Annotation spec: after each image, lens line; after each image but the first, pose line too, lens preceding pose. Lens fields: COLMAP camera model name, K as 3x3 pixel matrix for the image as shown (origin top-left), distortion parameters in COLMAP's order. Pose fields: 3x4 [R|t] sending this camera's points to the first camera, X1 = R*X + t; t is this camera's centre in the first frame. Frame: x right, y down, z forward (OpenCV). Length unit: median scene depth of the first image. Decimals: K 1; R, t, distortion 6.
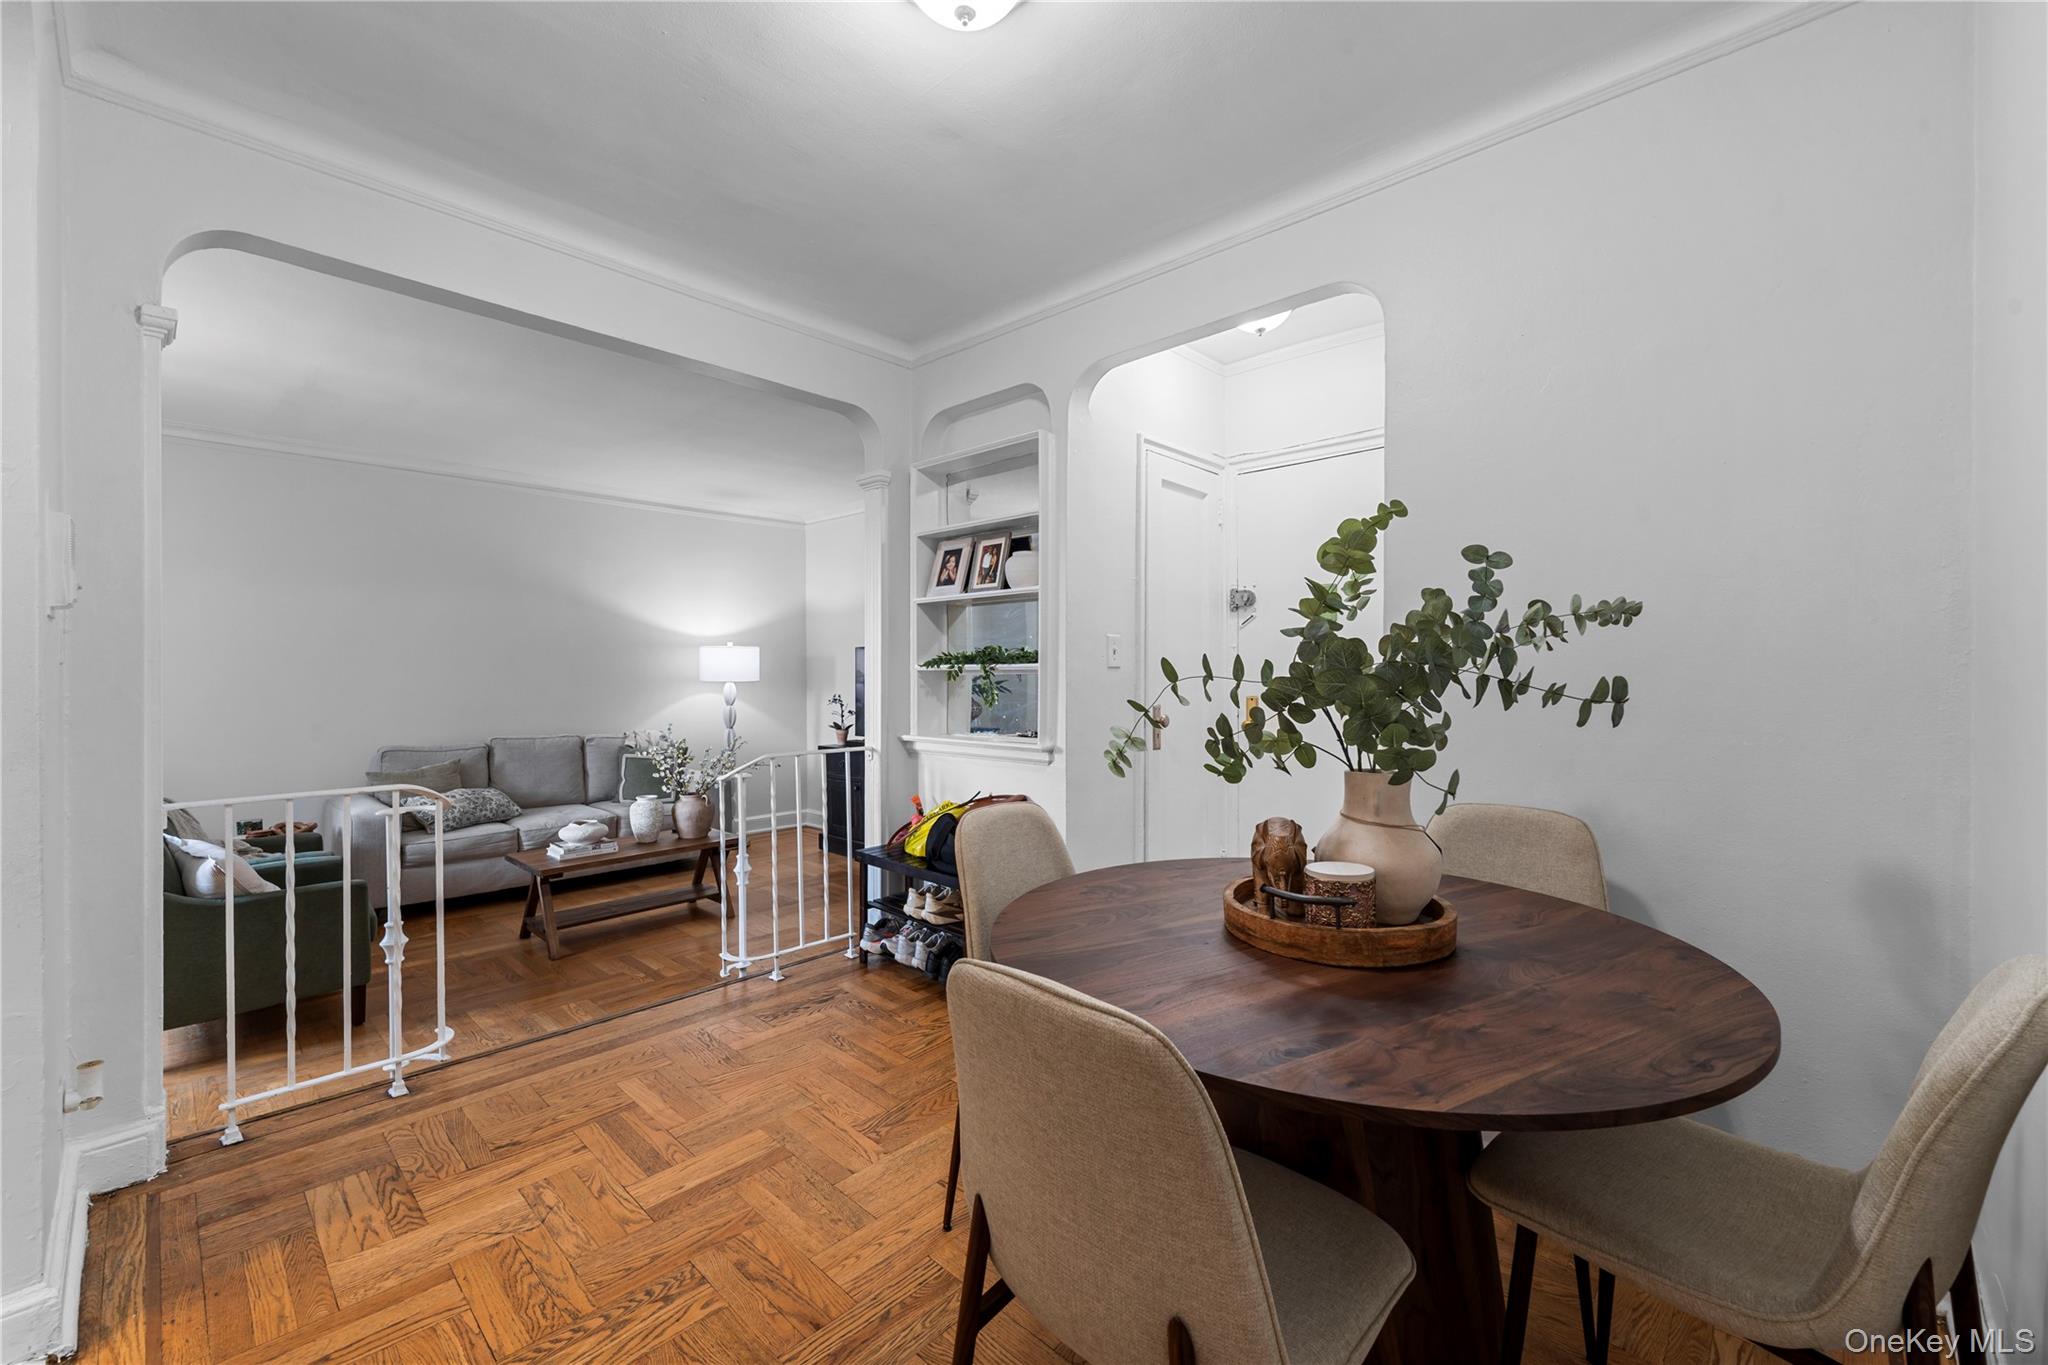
lens RADIAL K [[838.4, 0, 1026.4], [0, 838.4, 666.6], [0, 0, 1]] dist [0.000936, -0.000055]
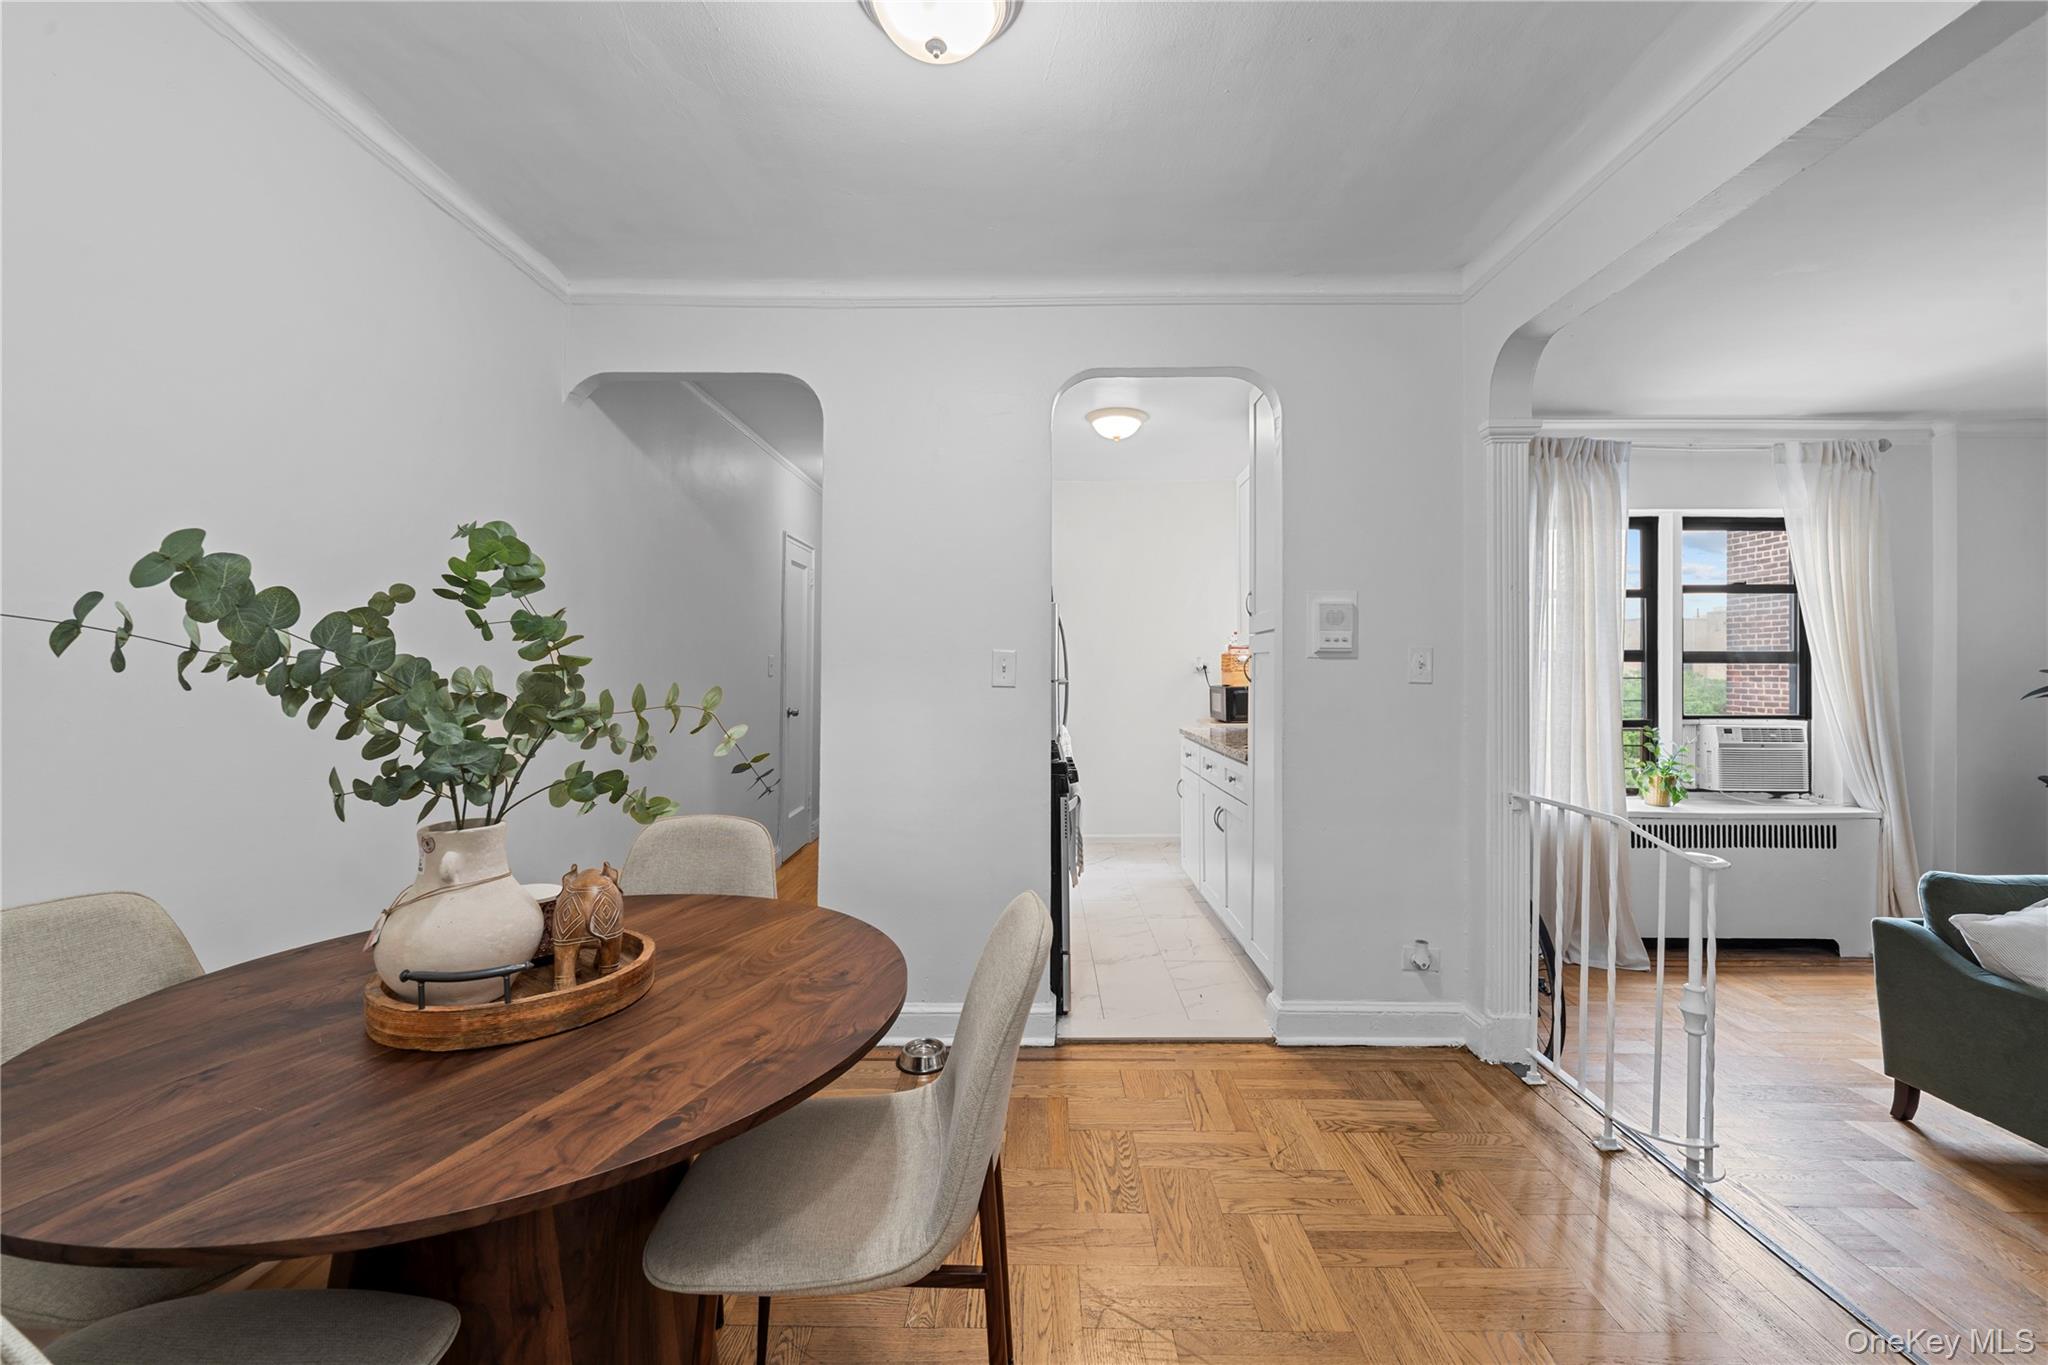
lens RADIAL K [[829.6, 0, 1023.2], [0, 829.6, 655.7], [0, 0, 1]] dist [-0.001977, 0.000003]
pose [[-0.740018, -0.014972, -0.672421, 0.167391], [-0.000226, 0.999758, -0.022011, -0.007503], [0.672588, -0.016137, -0.739842, 0.590429]]
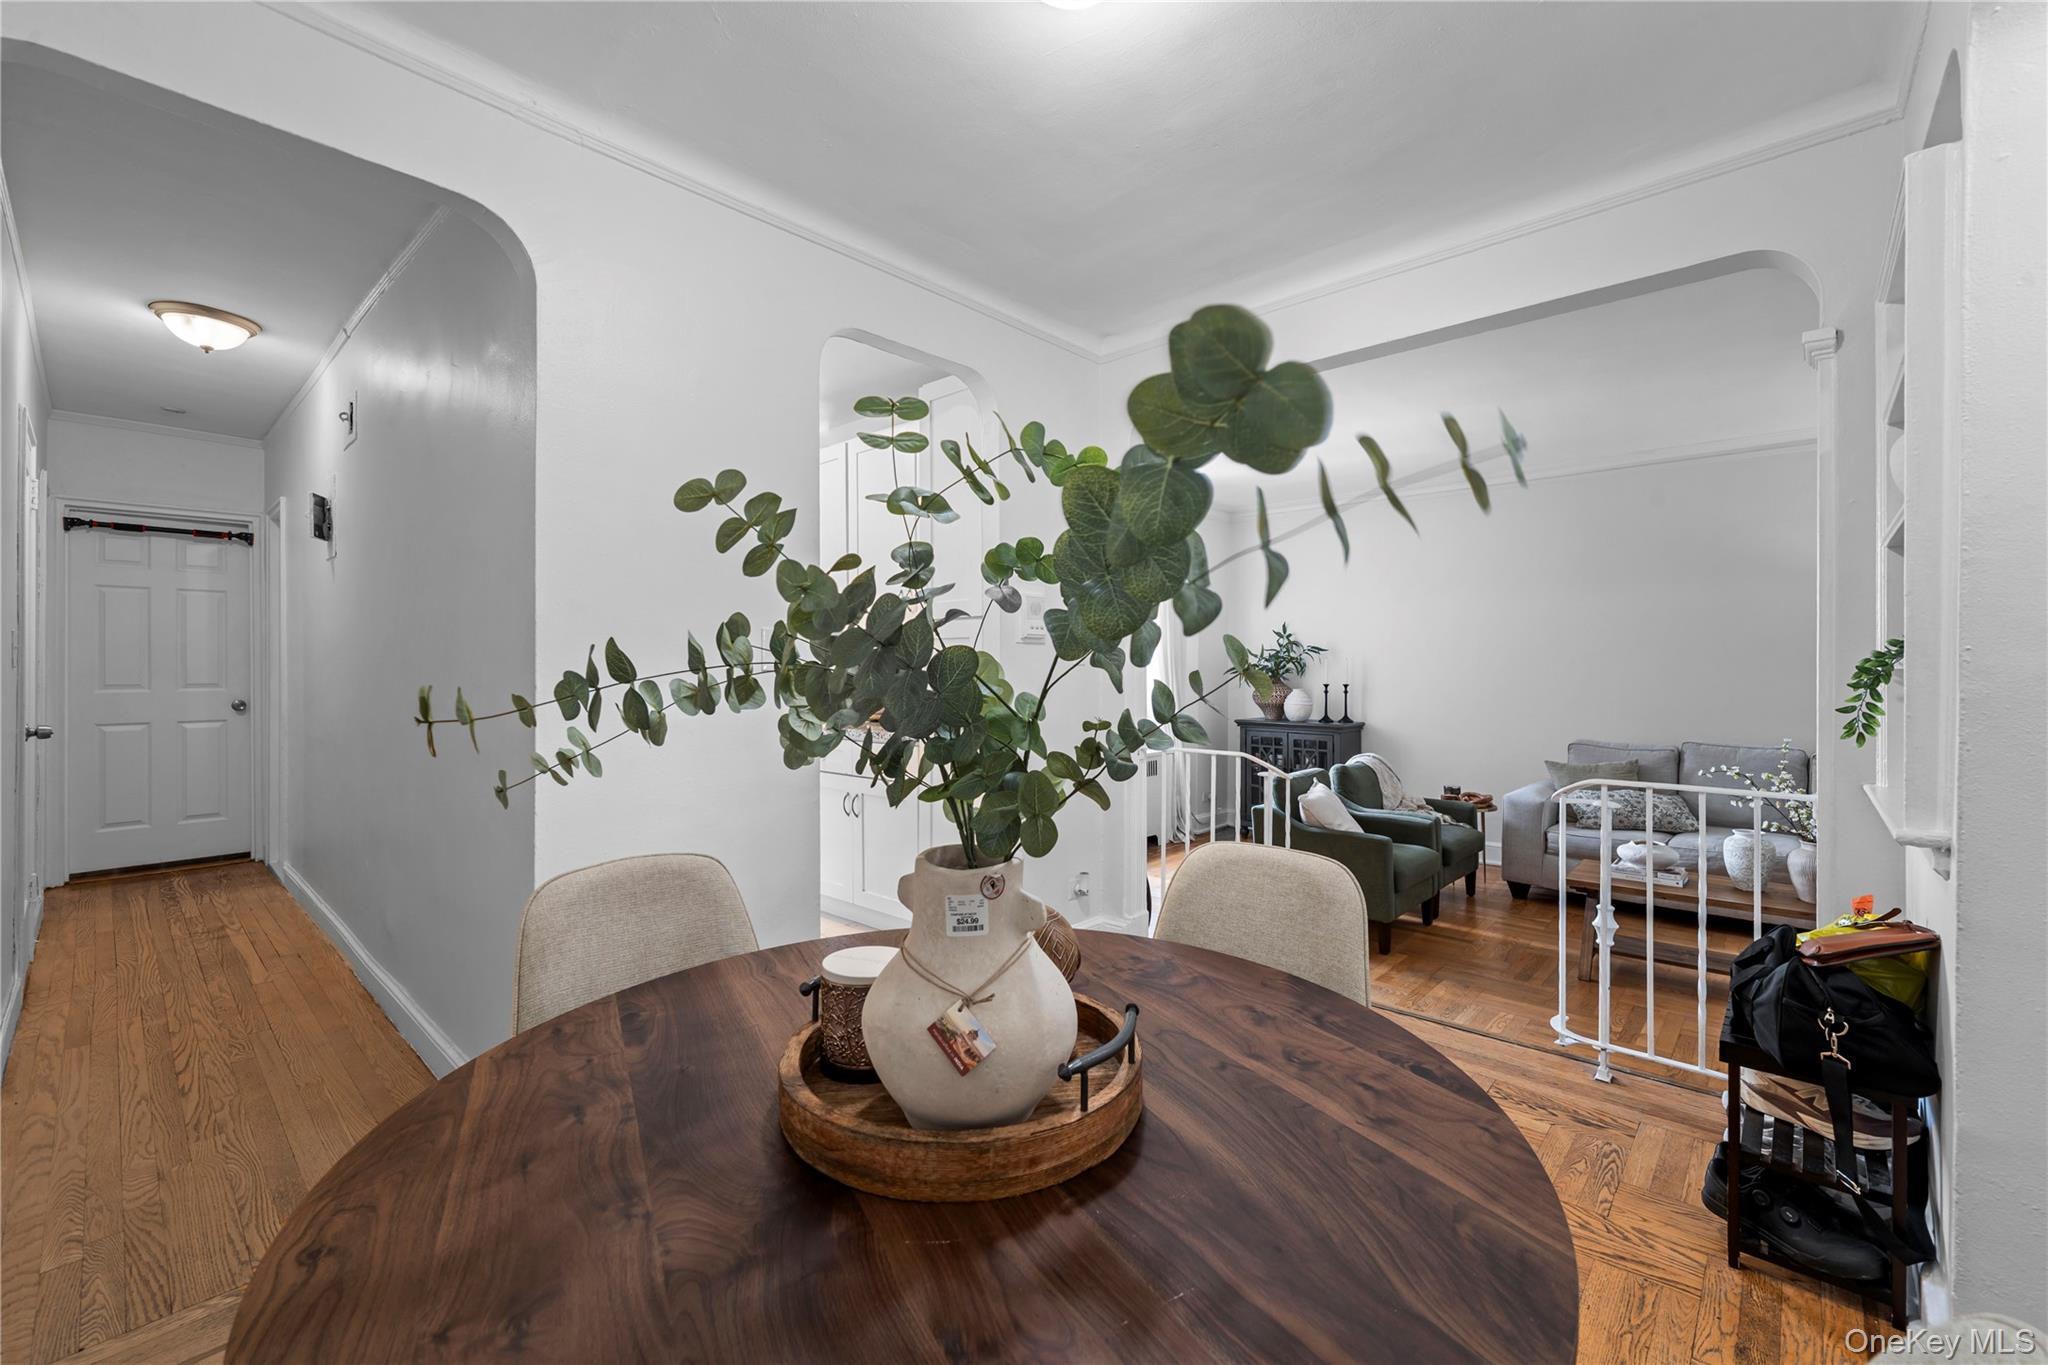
lens RADIAL K [[838.4, 0, 1026.4], [0, 838.4, 666.6], [0, 0, 1]] dist [0.000936, -0.000055]
pose [[0.007760, -0.000625, -0.999970, 0.291361], [0.006951, 0.999976, -0.000571, -0.000436], [0.999946, -0.006947, 0.007765, 0.307505]]
